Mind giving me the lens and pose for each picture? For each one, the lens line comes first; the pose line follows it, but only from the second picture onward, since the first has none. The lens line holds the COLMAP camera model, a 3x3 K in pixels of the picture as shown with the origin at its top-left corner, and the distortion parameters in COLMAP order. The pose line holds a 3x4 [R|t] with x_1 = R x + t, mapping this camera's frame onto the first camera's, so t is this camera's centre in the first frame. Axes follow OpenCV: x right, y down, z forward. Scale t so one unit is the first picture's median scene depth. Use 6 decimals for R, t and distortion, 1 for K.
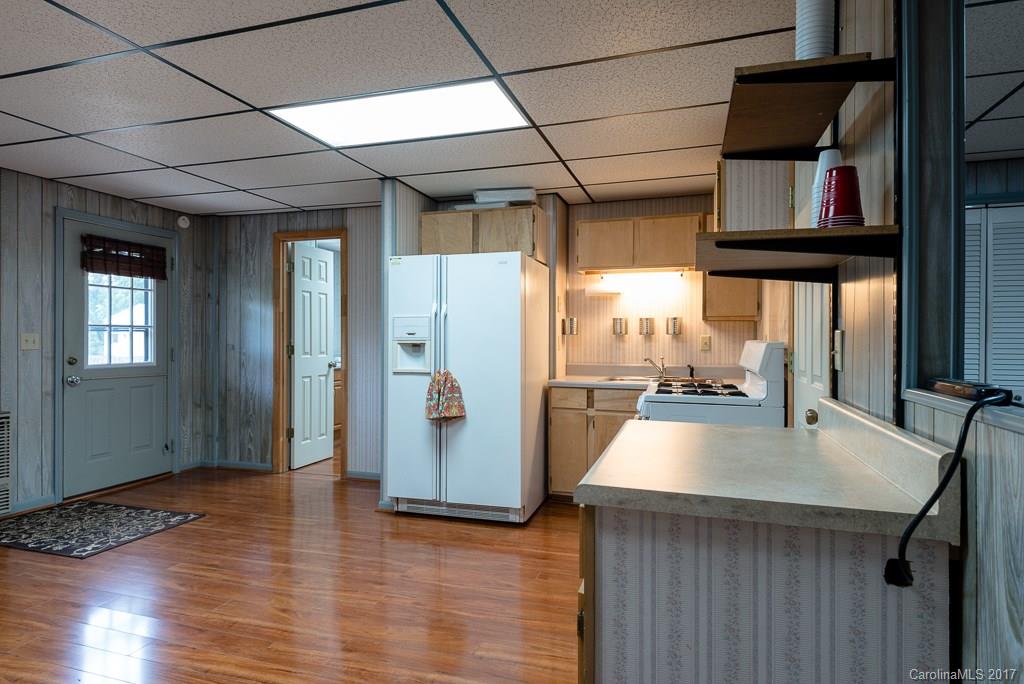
lens RADIAL K [[584.7, 0, 512.2], [0, 584.7, 337.0], [0, 0, 1]] dist [-0.003148, -0.002322]
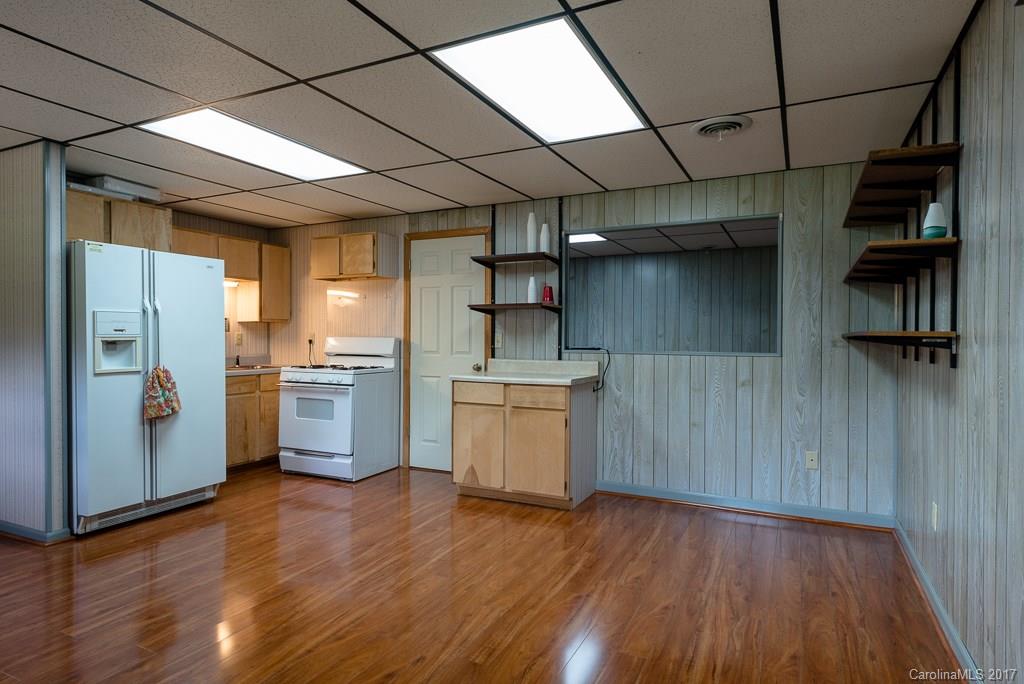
lens RADIAL K [[584.7, 0, 513.0], [0, 584.7, 342.8], [0, 0, 1]] dist [-0.003148, -0.002322]
pose [[0.151920, -0.013464, 0.988301, -0.997912], [-0.002840, 0.999897, 0.014059, -0.000178], [-0.988389, -0.004943, 0.151866, 0.249150]]
